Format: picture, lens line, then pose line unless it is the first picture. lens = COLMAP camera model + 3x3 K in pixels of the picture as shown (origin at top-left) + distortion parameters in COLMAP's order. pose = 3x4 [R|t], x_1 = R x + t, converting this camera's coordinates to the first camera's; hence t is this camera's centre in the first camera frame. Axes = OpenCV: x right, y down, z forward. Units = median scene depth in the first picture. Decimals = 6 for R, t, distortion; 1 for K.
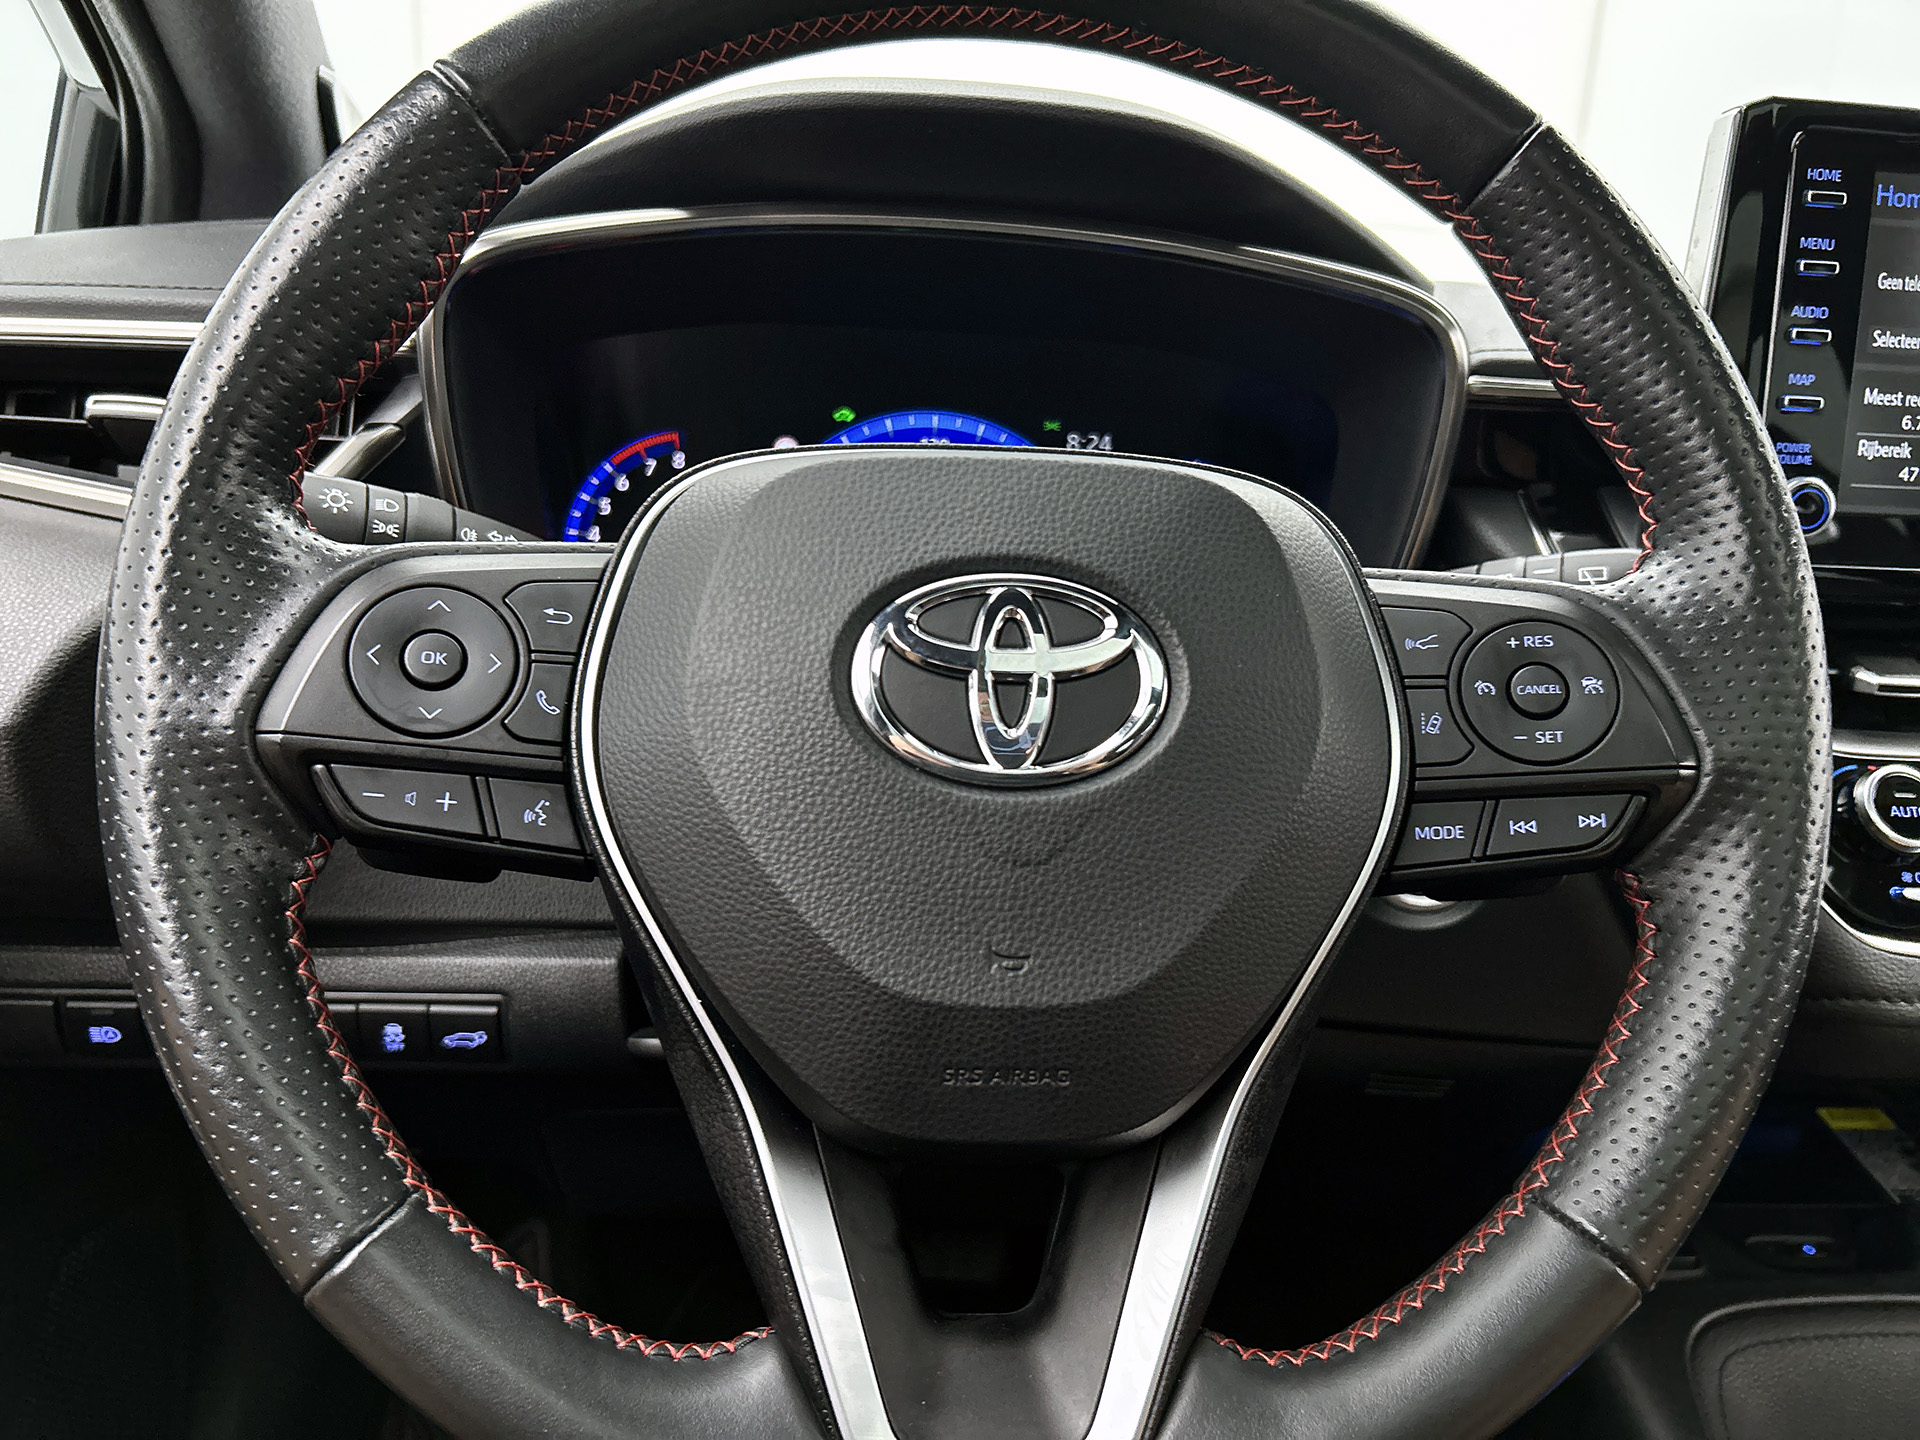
lens RADIAL K [[1437.0, 0, 960.0], [0, 1437.0, 720.0], [0, 0, 1]] dist [0.001607, -0.001712]
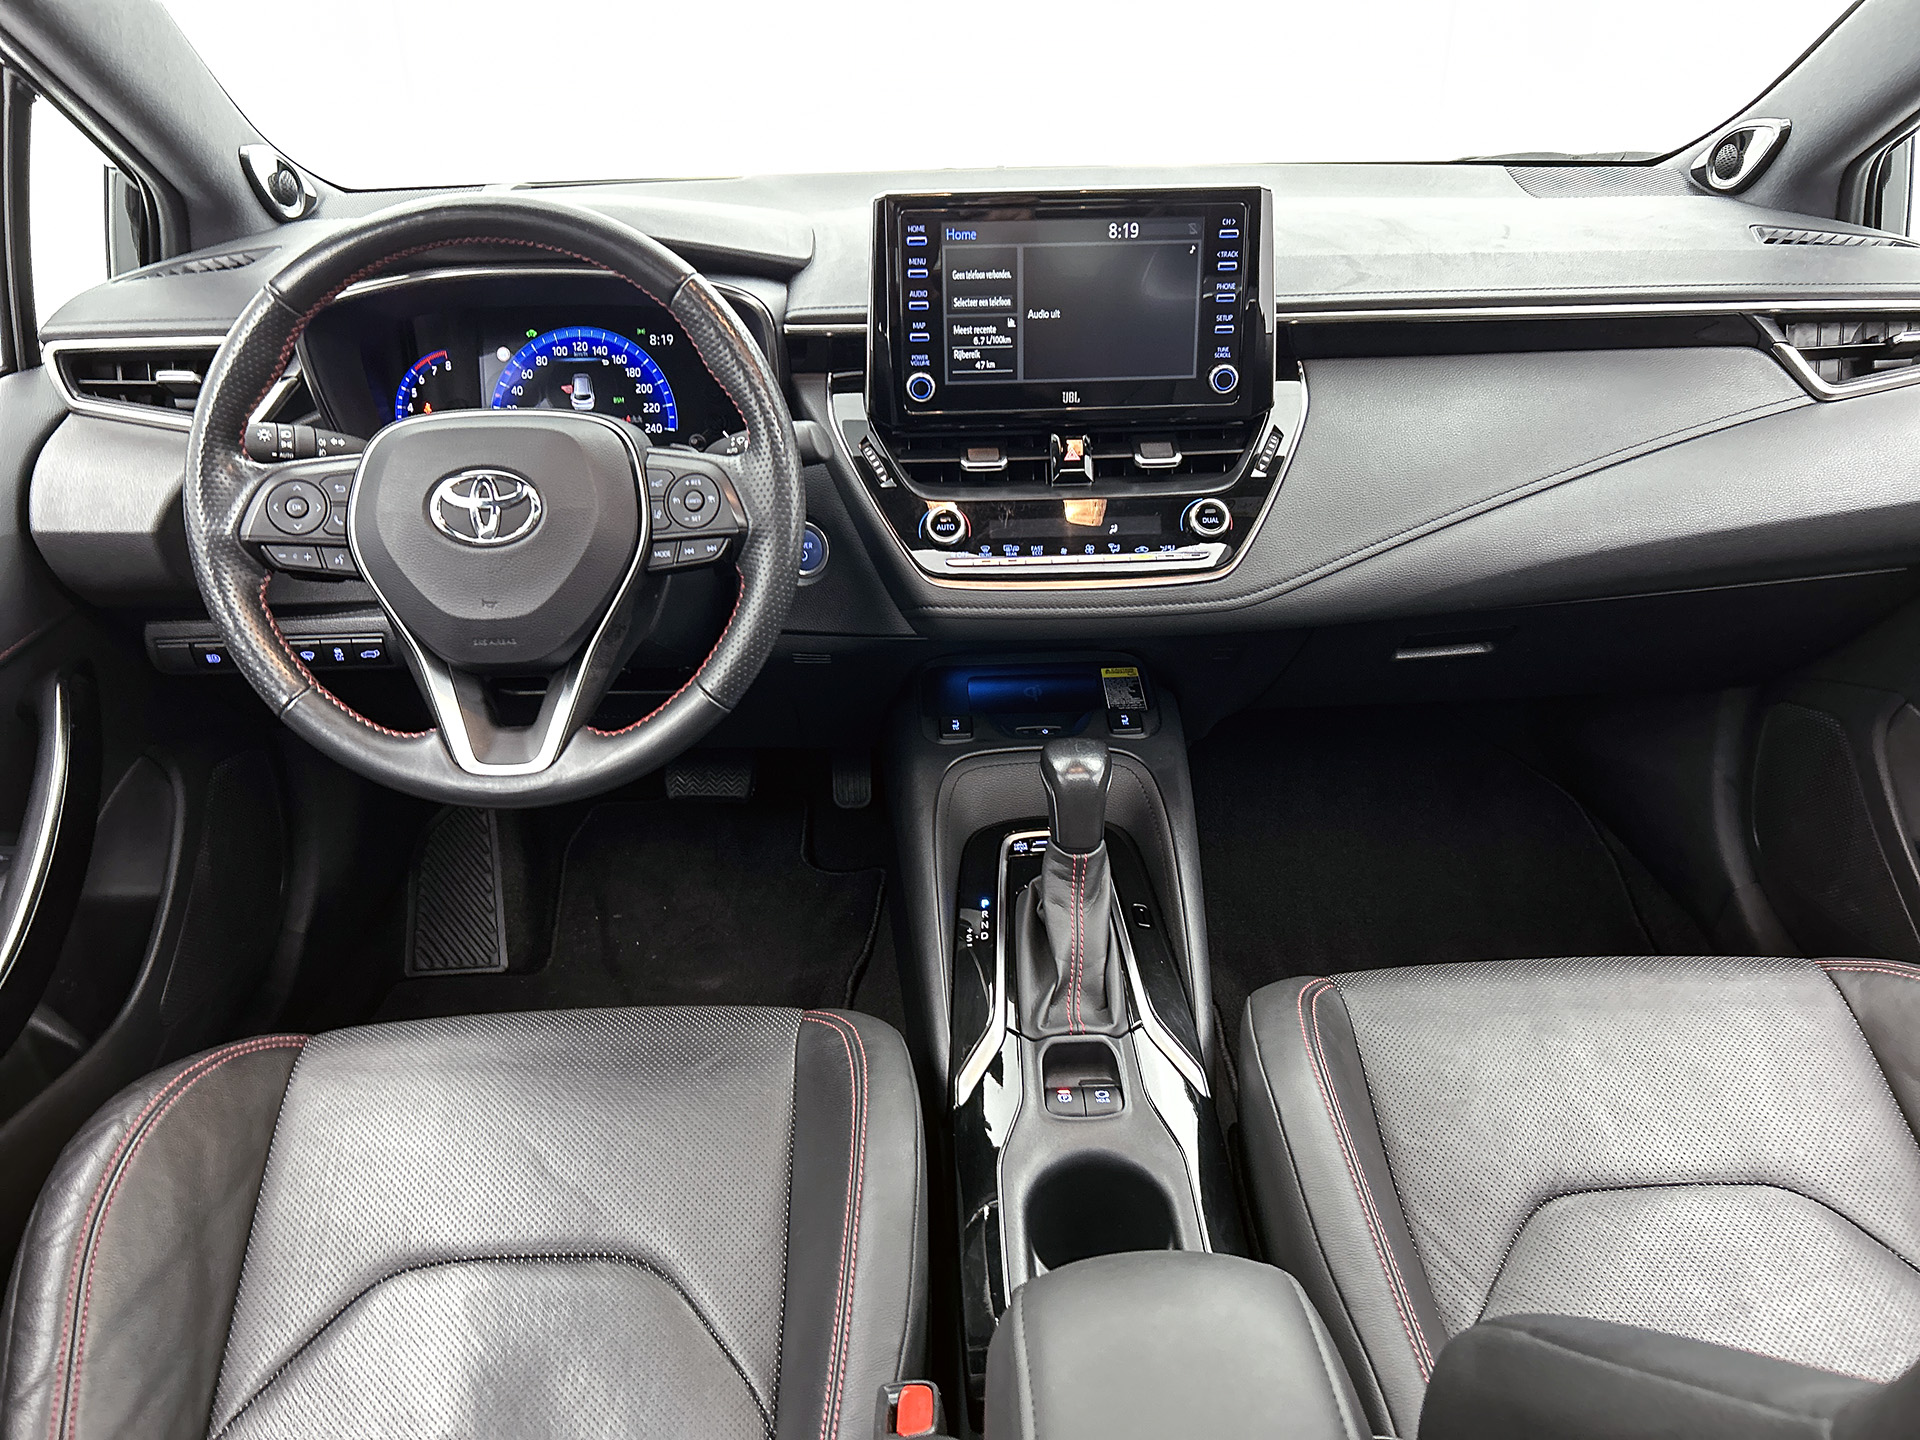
lens RADIAL K [[1502.9, 0, 932.2], [0, 1502.9, 709.0], [0, 0, 1]] dist [0.007656, 0.111146]
pose [[0.994872, -0.034211, -0.095178, 1.123199], [0.053342, 0.977012, 0.206401, -0.196013], [0.085929, -0.210419, 0.973827, -1.840805]]
